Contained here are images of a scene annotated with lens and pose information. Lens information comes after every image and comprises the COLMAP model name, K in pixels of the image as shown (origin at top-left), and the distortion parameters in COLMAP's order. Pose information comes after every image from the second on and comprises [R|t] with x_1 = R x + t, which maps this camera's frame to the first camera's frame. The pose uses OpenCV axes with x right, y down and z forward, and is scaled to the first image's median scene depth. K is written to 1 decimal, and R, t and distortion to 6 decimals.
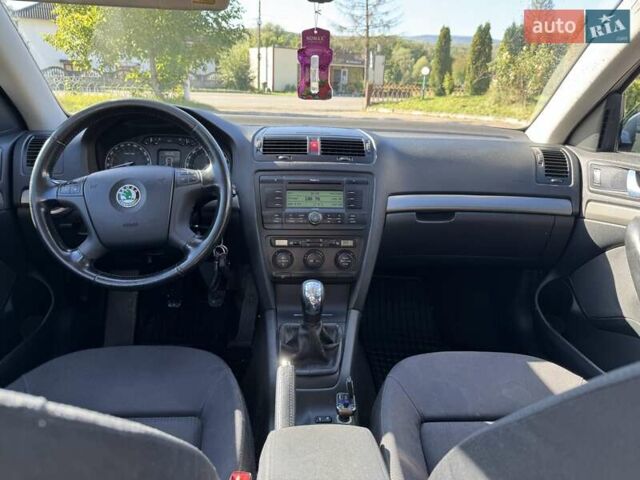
lens RADIAL K [[465.8, 0, 320.0], [0, 465.8, 240.0], [0, 0, 1]] dist [-0.038634, -0.000622]
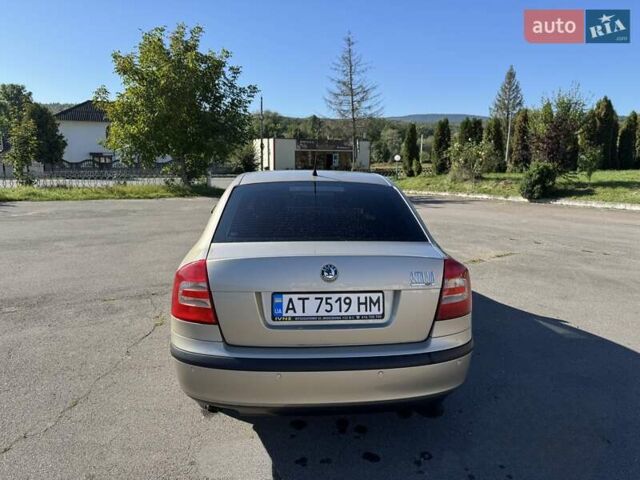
lens RADIAL K [[465.8, 0, 320.0], [0, 465.8, 240.0], [0, 0, 1]] dist [-0.038634, -0.000622]
pose [[0.999485, -0.031932, 0.003287, 0.004892], [0.032051, 0.987013, -0.157413, 0.039170], [0.001782, 0.157438, 0.987527, -0.175339]]
